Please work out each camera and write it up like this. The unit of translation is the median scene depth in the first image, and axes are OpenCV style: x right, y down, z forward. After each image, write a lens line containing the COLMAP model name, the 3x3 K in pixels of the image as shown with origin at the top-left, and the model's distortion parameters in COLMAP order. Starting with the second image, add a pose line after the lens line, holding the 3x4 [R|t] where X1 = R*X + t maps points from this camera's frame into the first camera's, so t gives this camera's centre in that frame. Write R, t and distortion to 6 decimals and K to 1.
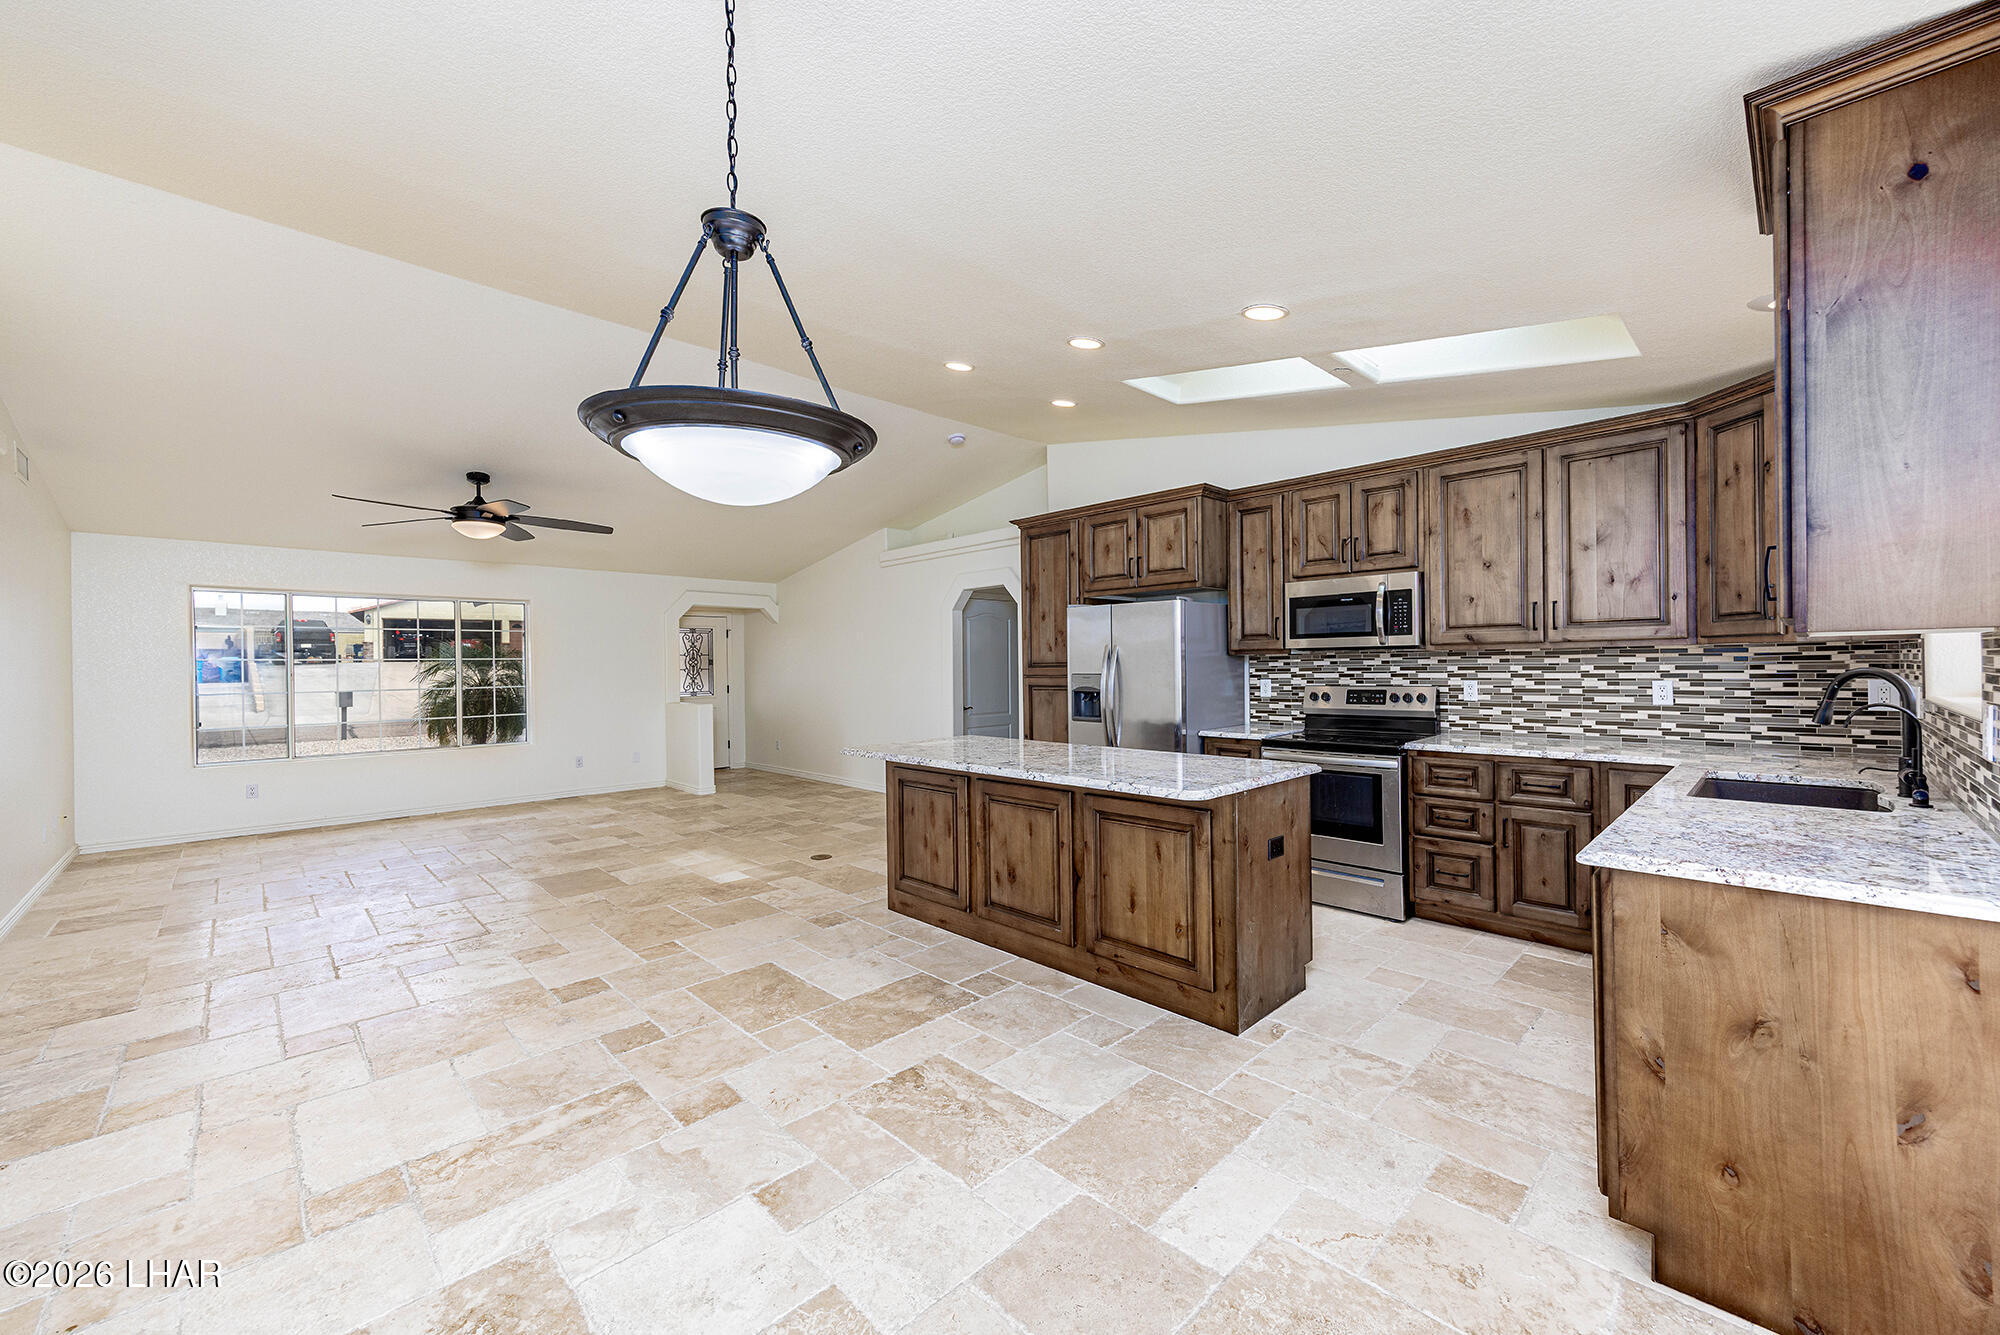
lens RADIAL K [[773.0, 0, 1000.0], [0, 773.0, 667.5], [0, 0, 1]] dist [0.003144, 0.000261]
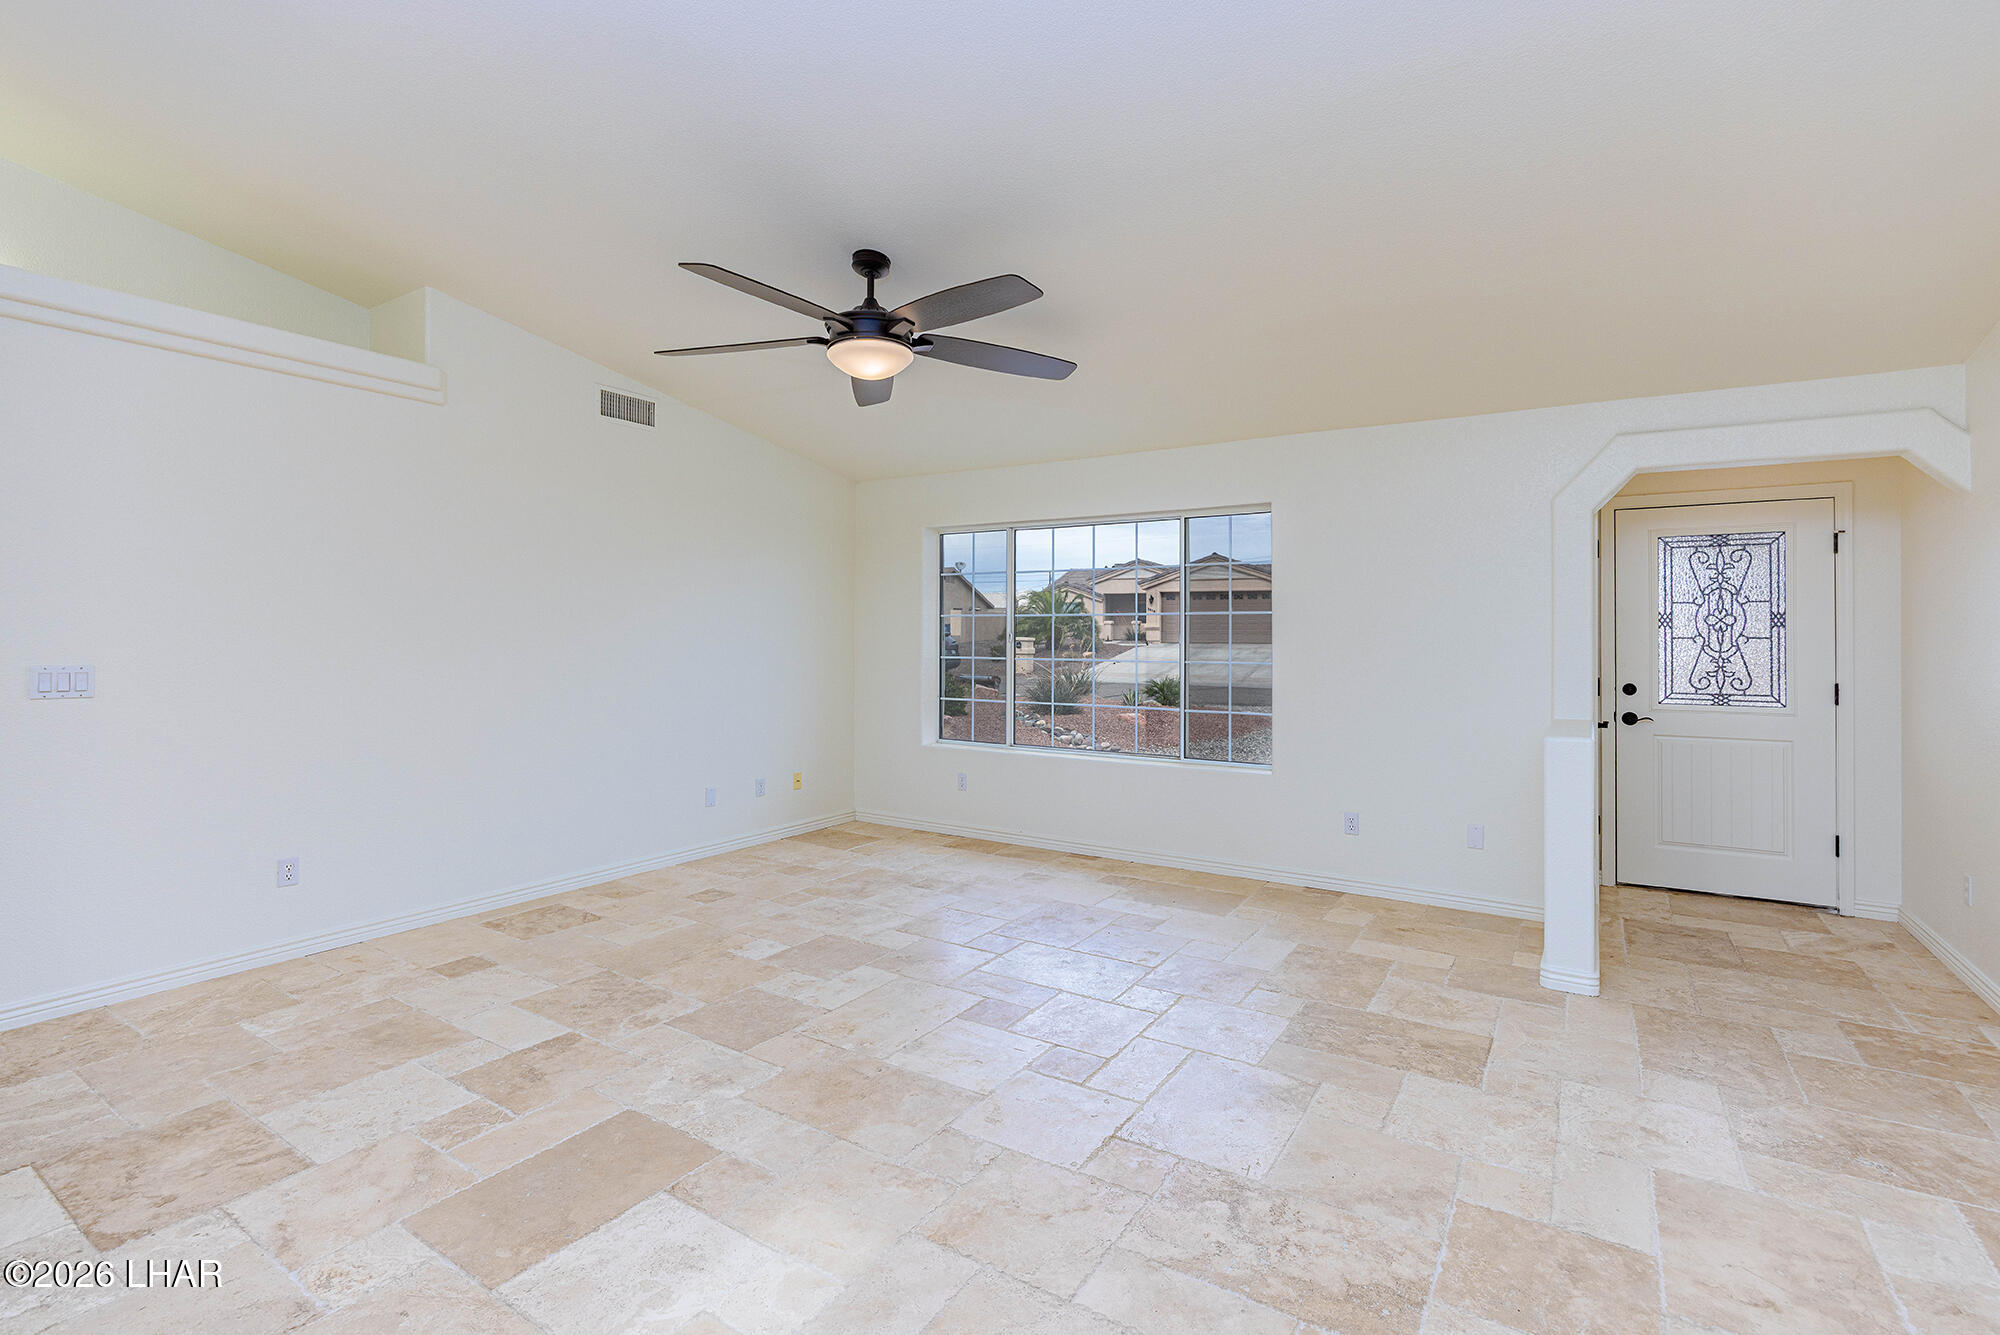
lens RADIAL K [[914.0, 0, 1015.8], [0, 914.0, 629.9], [0, 0, 1]] dist [-0.012009, 0.000644]
pose [[0.230506, 0.008920, -0.973030, -0.072561], [-0.010690, 0.999921, 0.006634, -0.001945], [0.973012, 0.008873, 0.230583, 1.331780]]
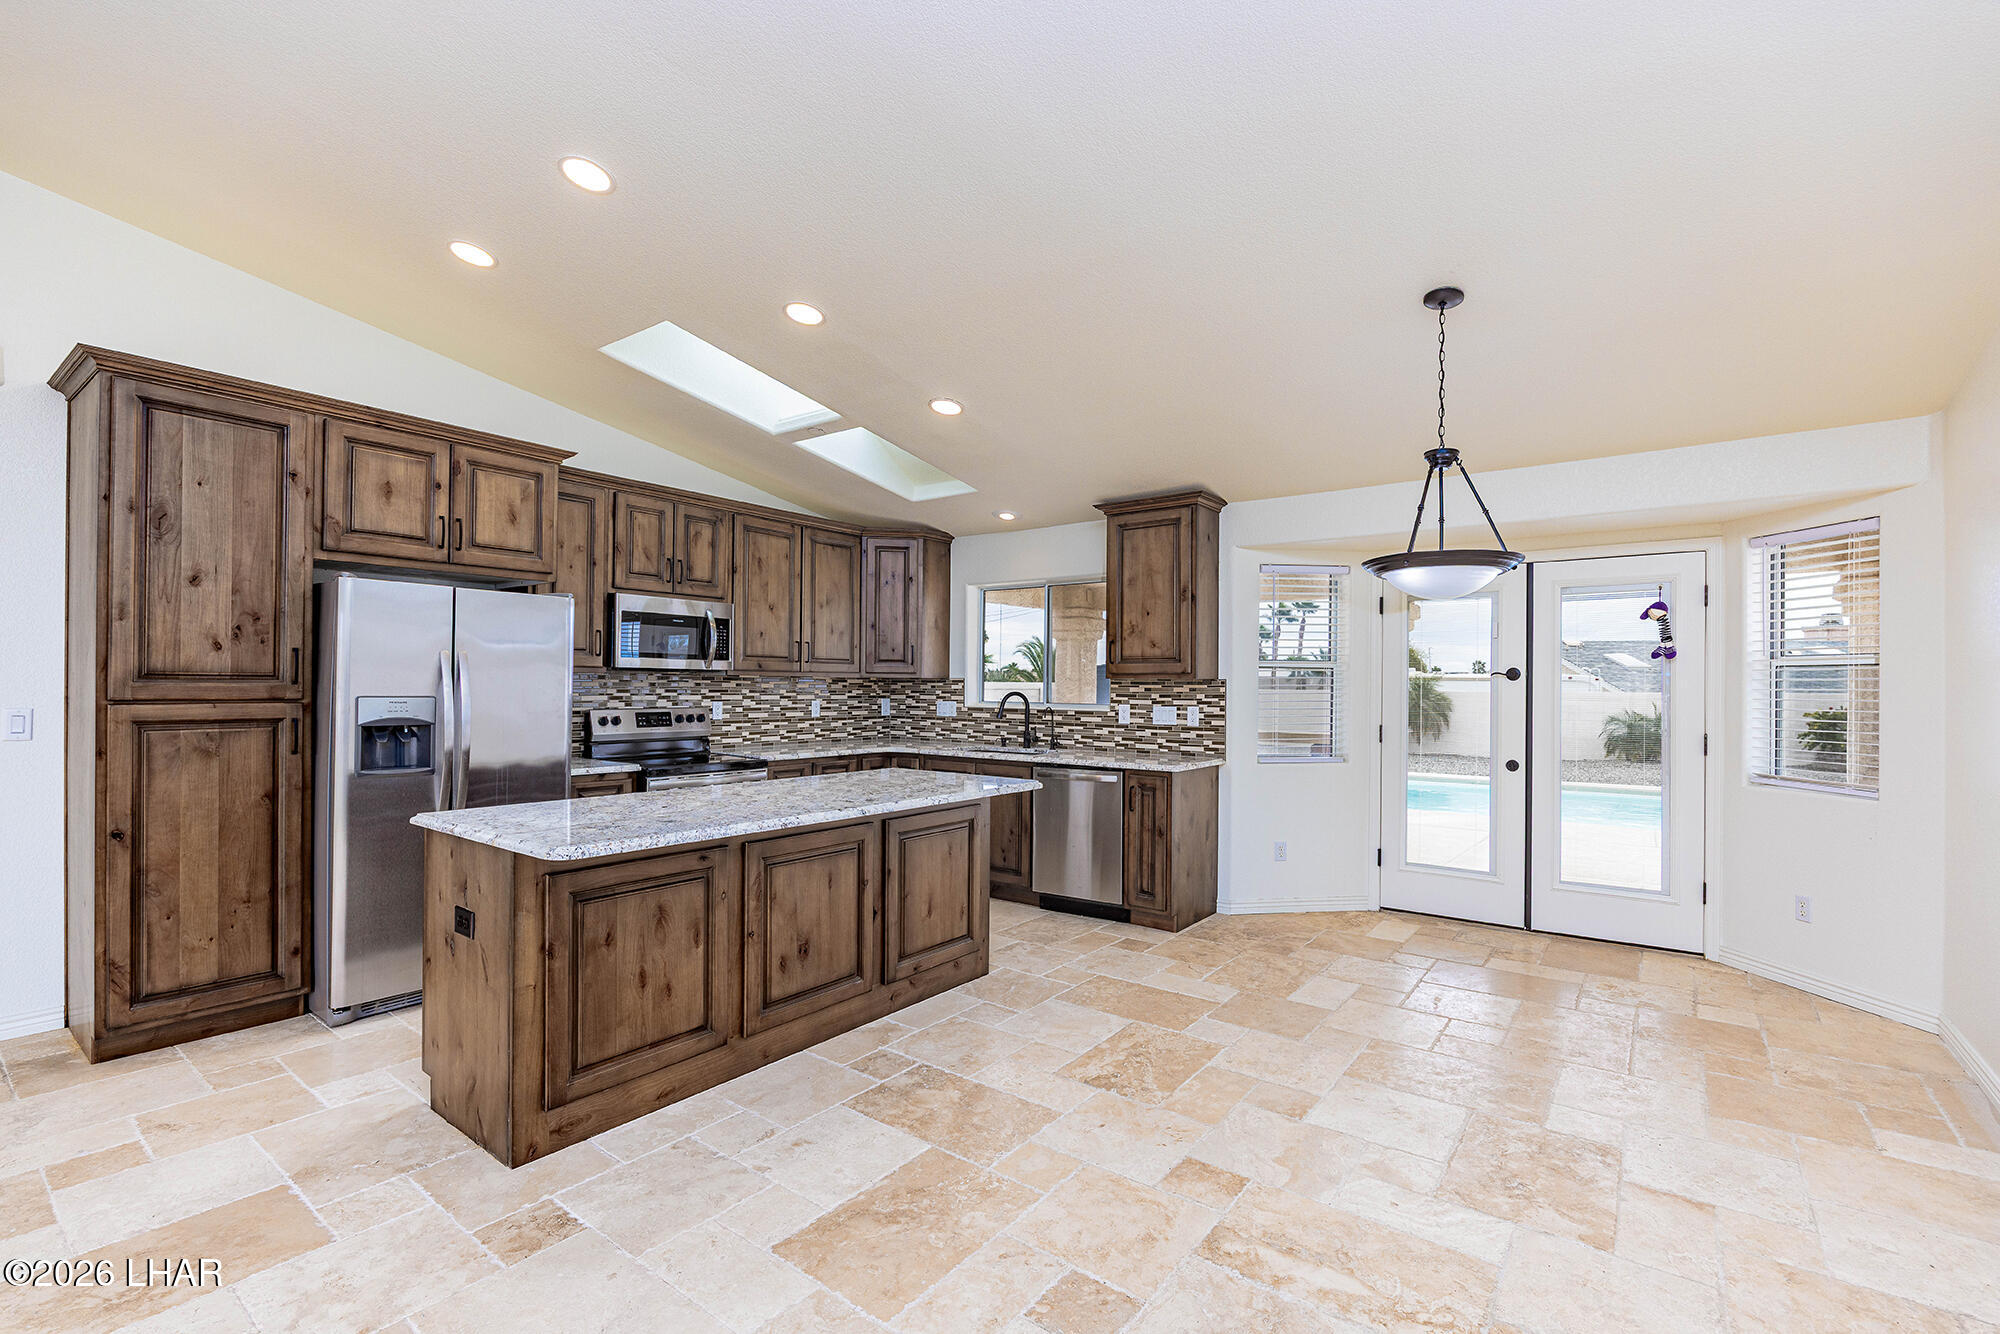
lens RADIAL K [[880.2, 0, 1012.0], [0, 880.2, 683.1], [0, 0, 1]] dist [-0.011817, 0.000015]
pose [[-0.153293, 0.015498, 0.988059, -0.783774], [-0.003769, 0.999861, -0.016268, 0.009183], [-0.988174, -0.006218, -0.153213, 0.804117]]
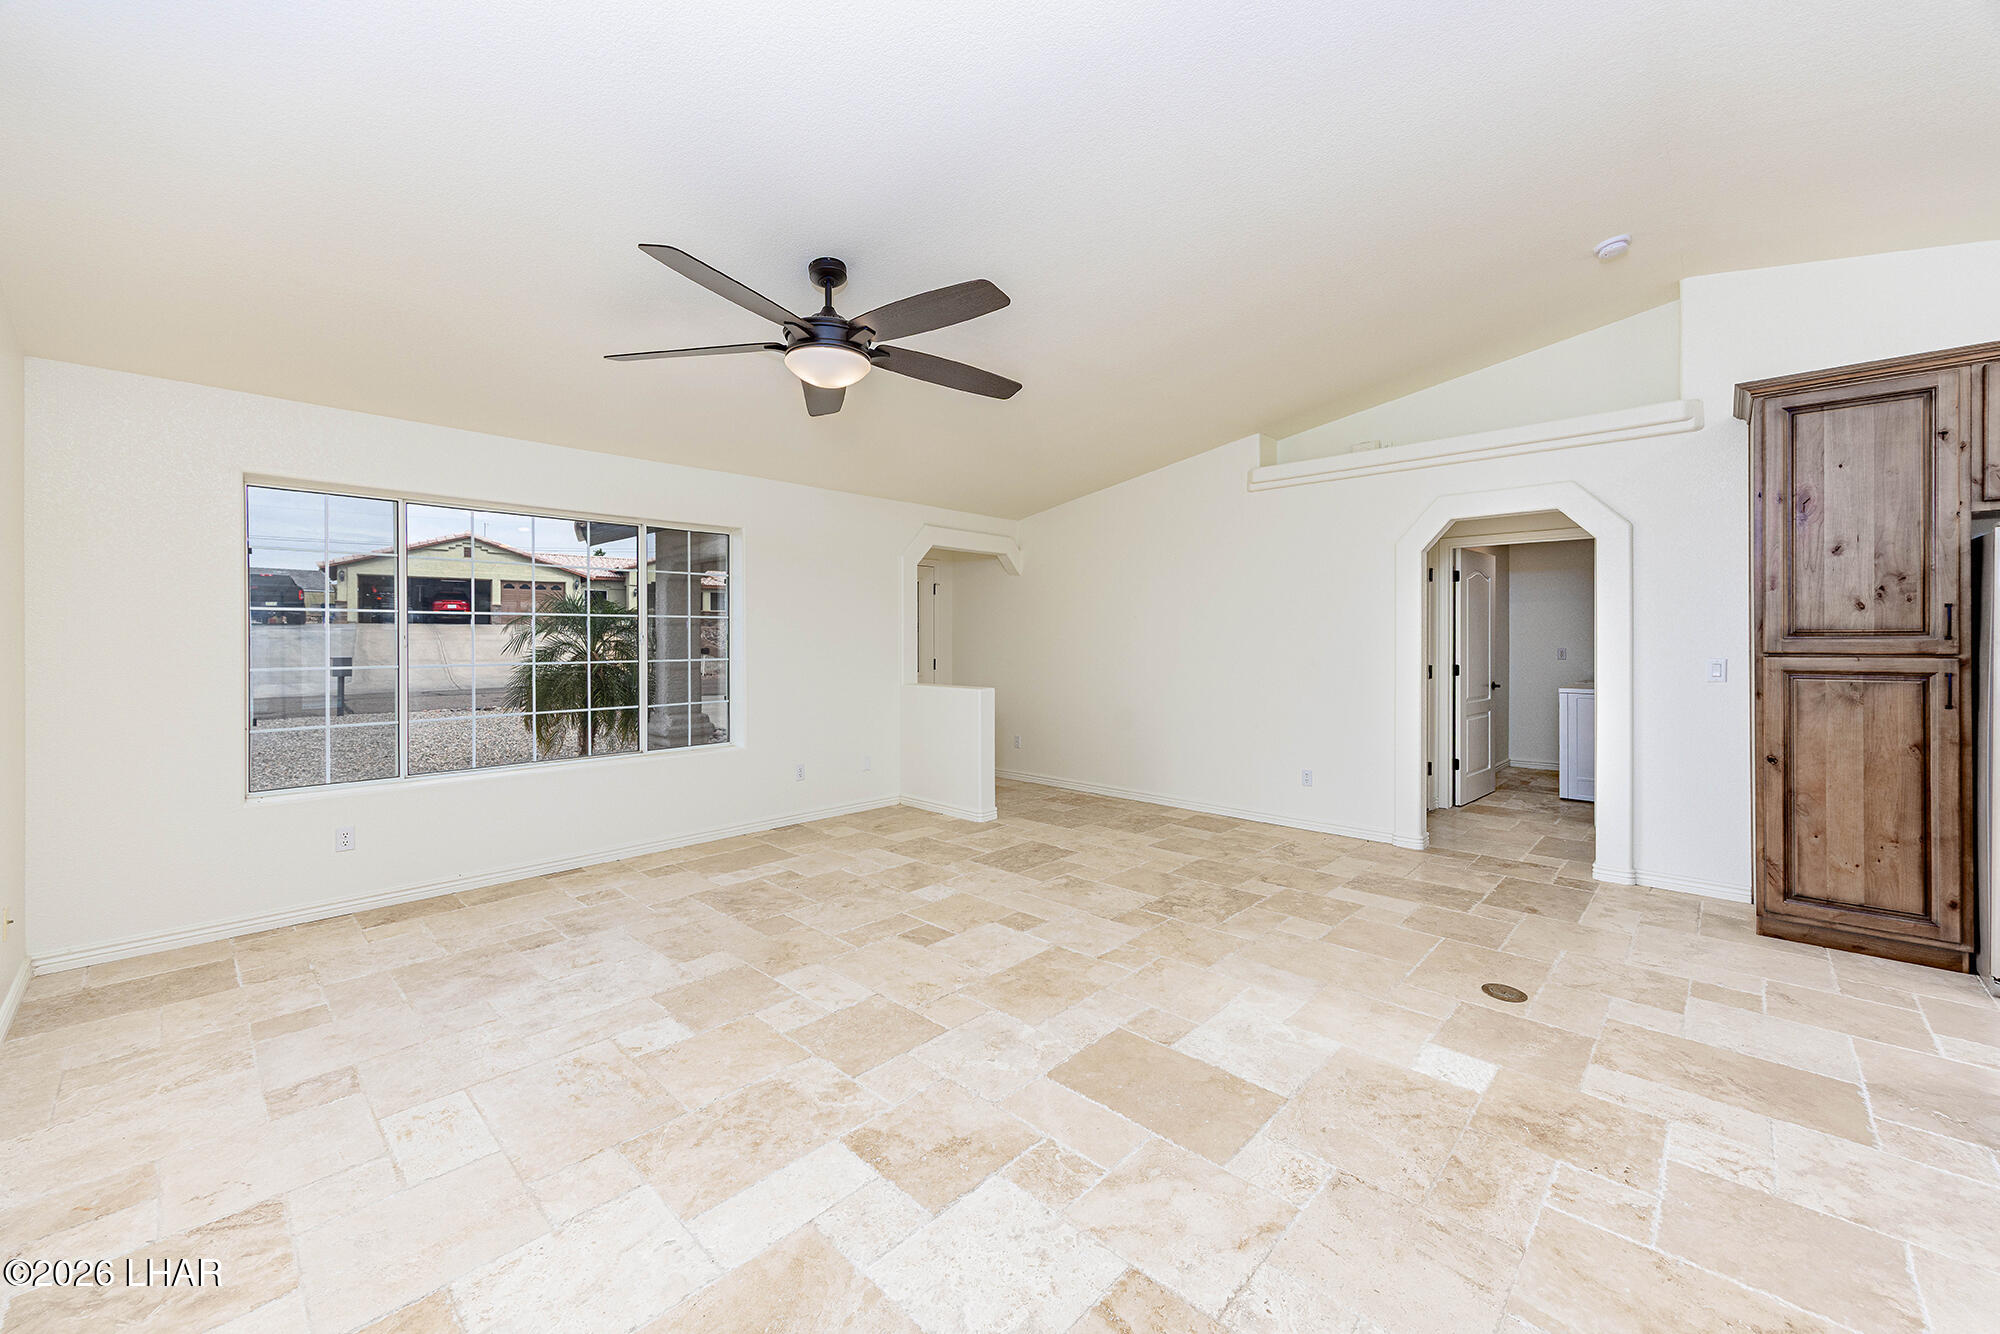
lens RADIAL K [[774.9, 0, 1005.4], [0, 774.9, 641.3], [0, 0, 1]] dist [0.001474, 0.000022]
pose [[0.999080, 0.011139, 0.041403, -0.795826], [-0.011206, 0.999936, 0.001379, 0.009988], [-0.041385, -0.001842, 0.999142, 0.643678]]
